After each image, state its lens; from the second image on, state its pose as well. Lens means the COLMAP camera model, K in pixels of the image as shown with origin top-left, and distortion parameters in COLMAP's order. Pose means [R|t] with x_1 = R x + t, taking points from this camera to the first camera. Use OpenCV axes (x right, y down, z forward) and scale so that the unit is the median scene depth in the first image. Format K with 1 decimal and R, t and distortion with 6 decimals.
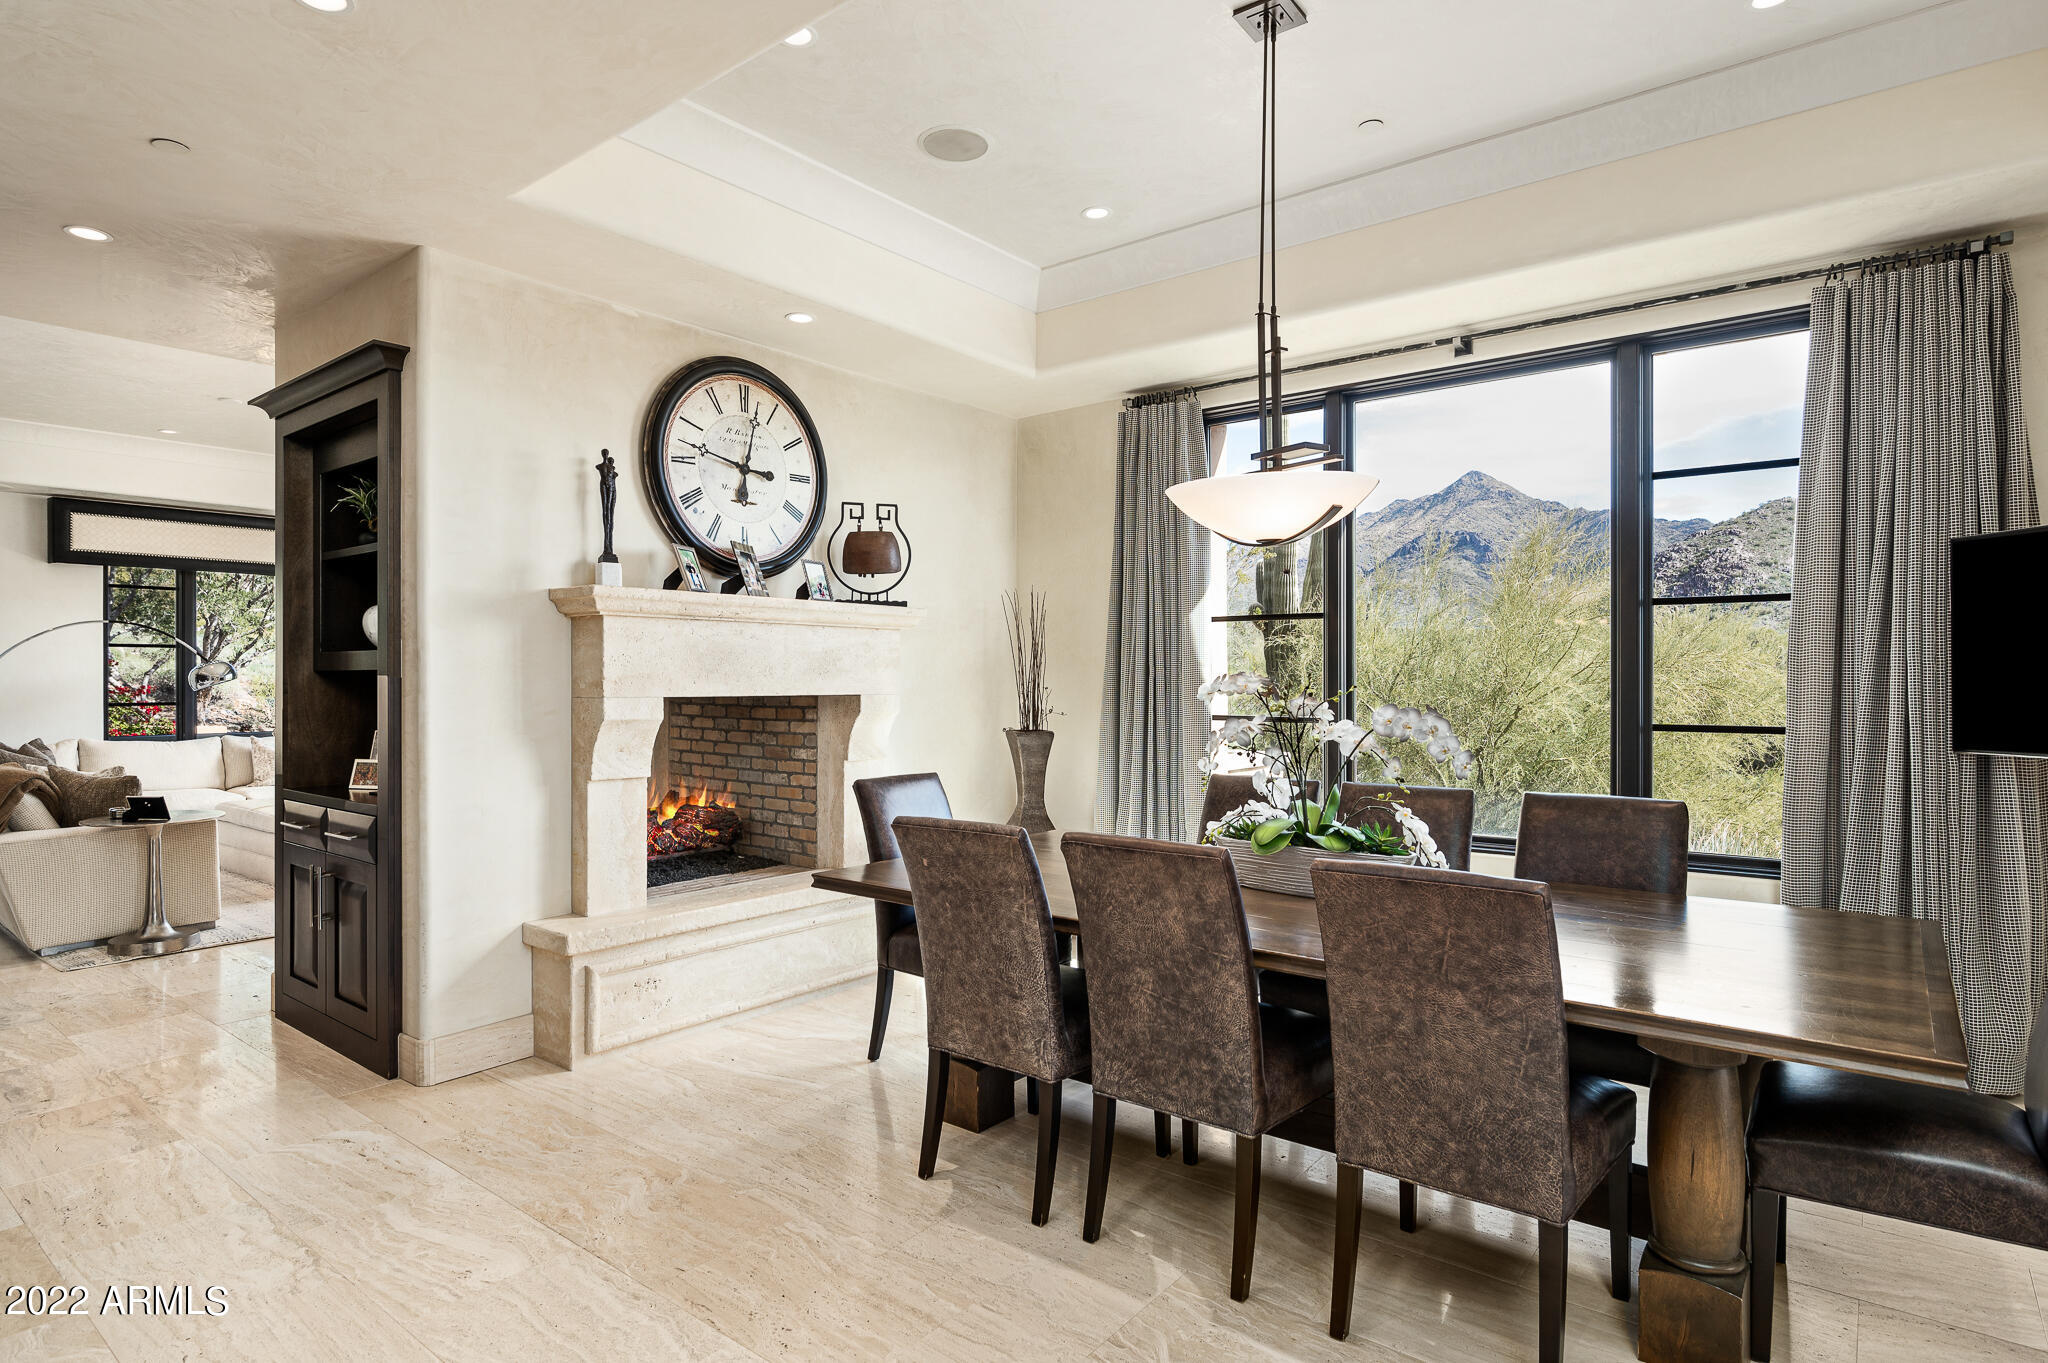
lens RADIAL K [[1113.6, 0, 1041.6], [0, 1113.6, 677.0], [0, 0, 1]] dist [-0.006201, -0.000696]
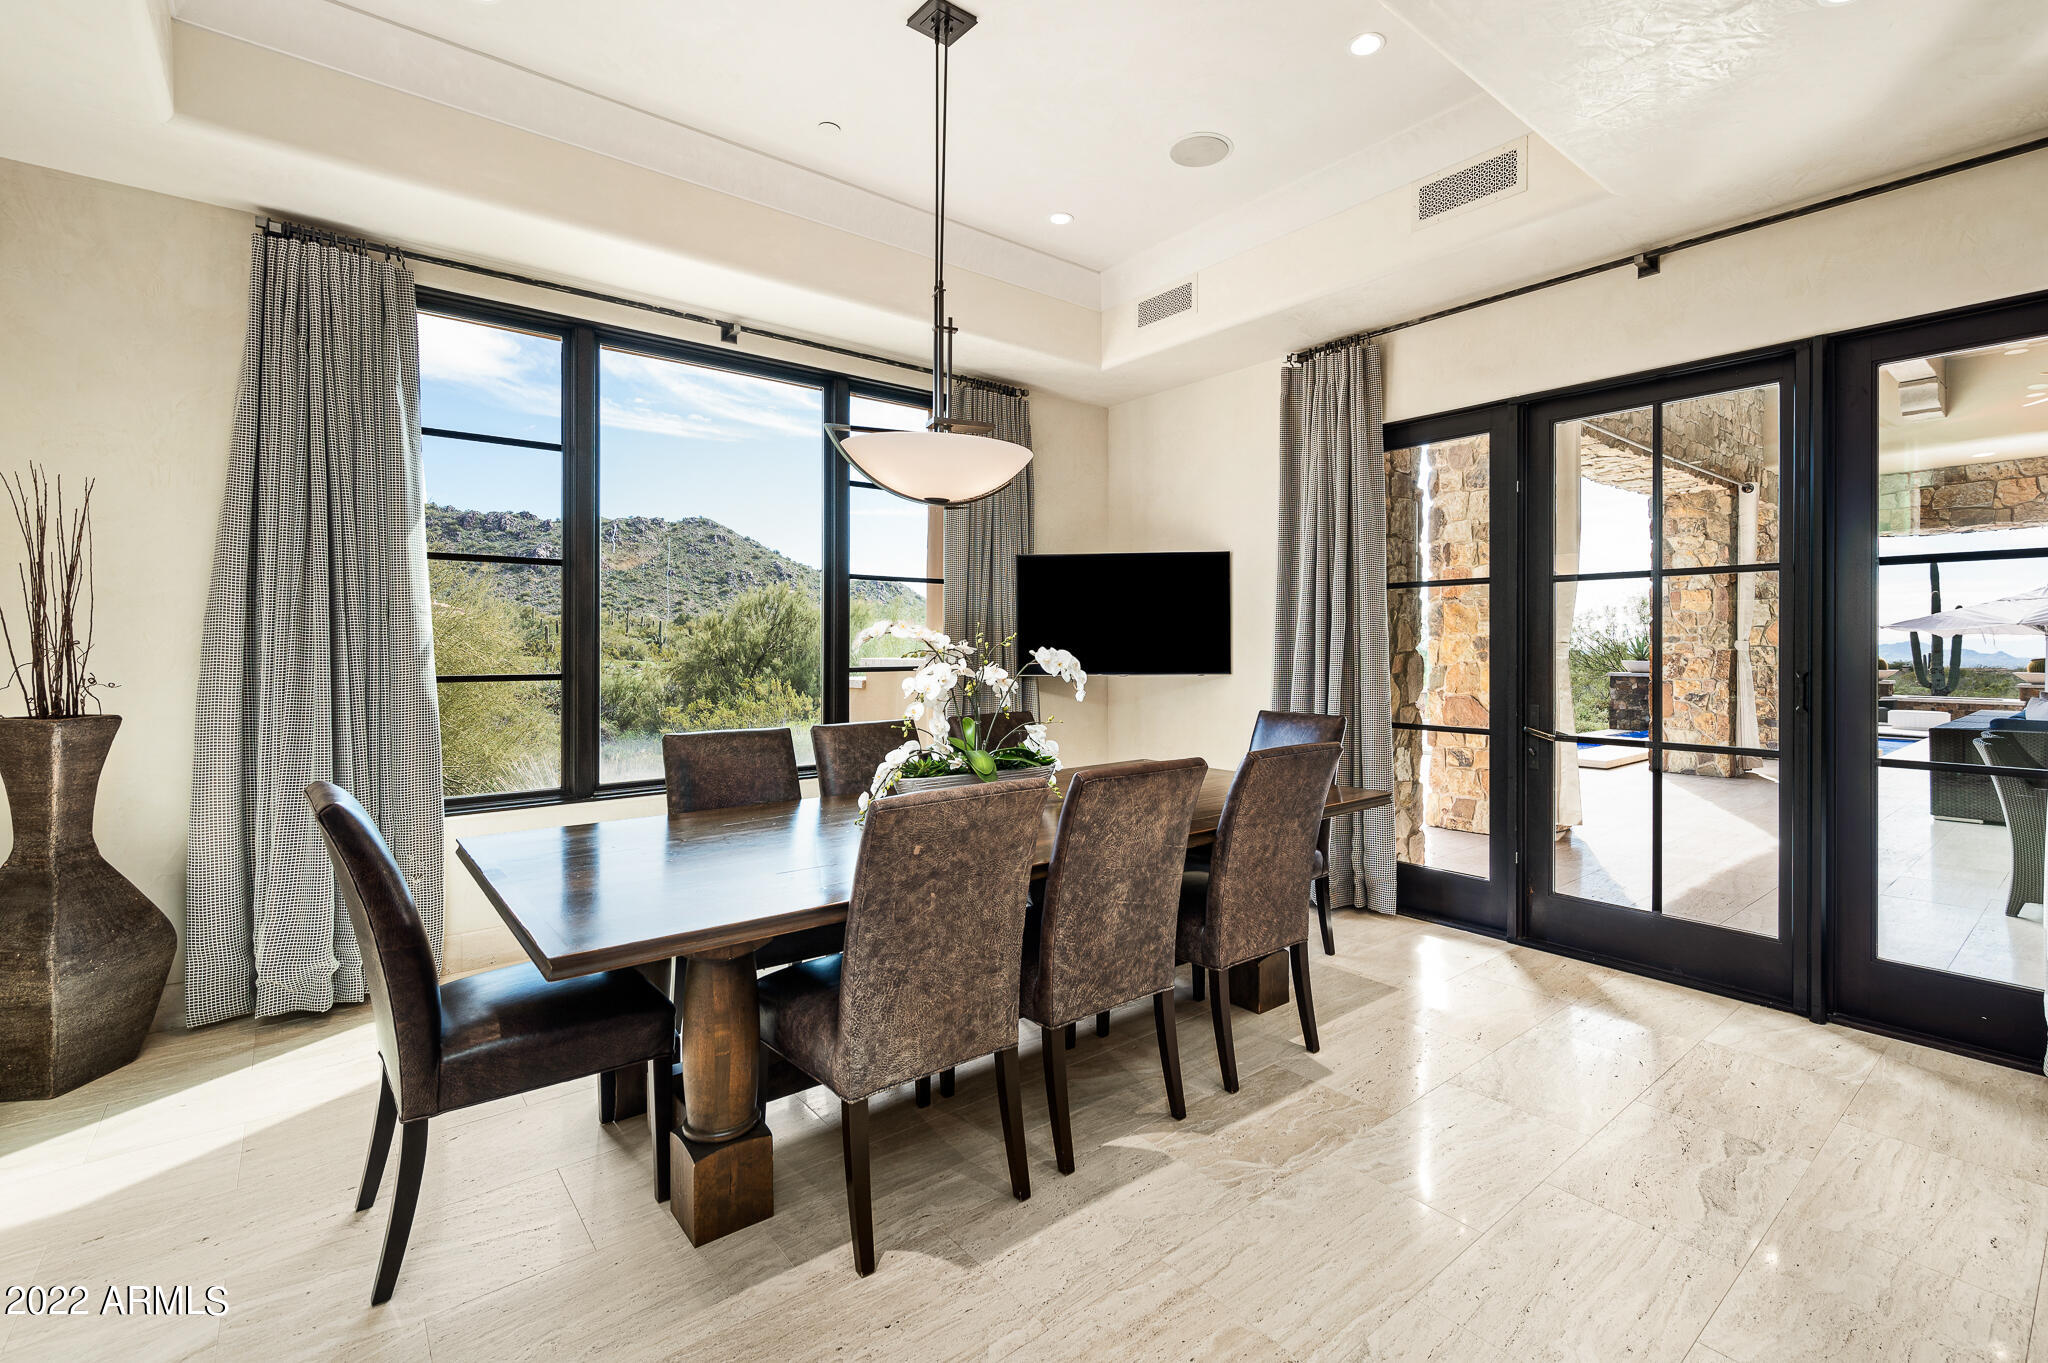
lens RADIAL K [[910.9, 0, 1092.6], [0, 910.9, 647.8], [0, 0, 1]] dist [0.000148, -0.000242]
pose [[0.186052, -0.001705, 0.982538, -0.707450], [0.000060, 0.999999, 0.001724, 0.022674], [-0.982540, -0.000262, 0.186052, 0.753529]]
